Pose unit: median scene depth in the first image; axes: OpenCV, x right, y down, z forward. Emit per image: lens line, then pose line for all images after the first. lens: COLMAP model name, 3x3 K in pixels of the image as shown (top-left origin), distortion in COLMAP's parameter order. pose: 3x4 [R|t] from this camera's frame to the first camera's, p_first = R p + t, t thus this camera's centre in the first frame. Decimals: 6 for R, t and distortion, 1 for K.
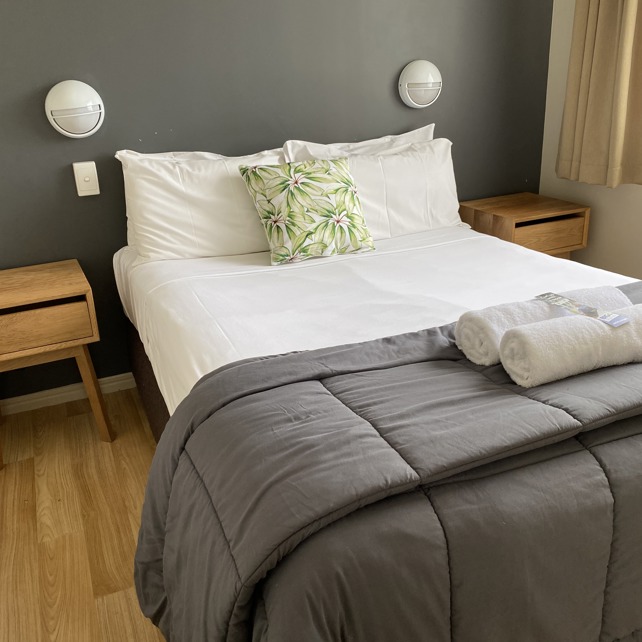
lens RADIAL K [[654.8, 0, 322.2], [0, 654.8, 323.5], [0, 0, 1]] dist [0.022532, 0.000000]
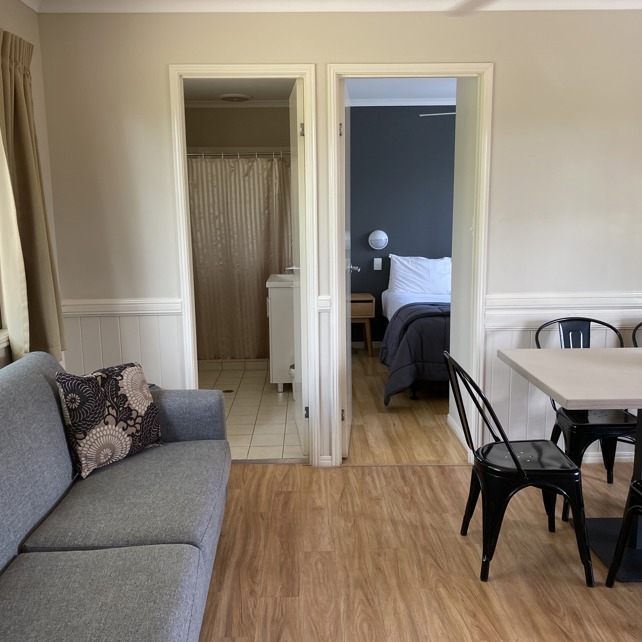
lens RADIAL K [[654.8, 0, 320.8], [0, 654.8, 321.9], [0, 0, 1]] dist [0.022532, 0.000000]
pose [[0.925737, 0.089796, -0.367352, 0.468226], [-0.159989, 0.973181, -0.165292, 0.526753], [0.342658, 0.211789, 0.915277, -1.599100]]
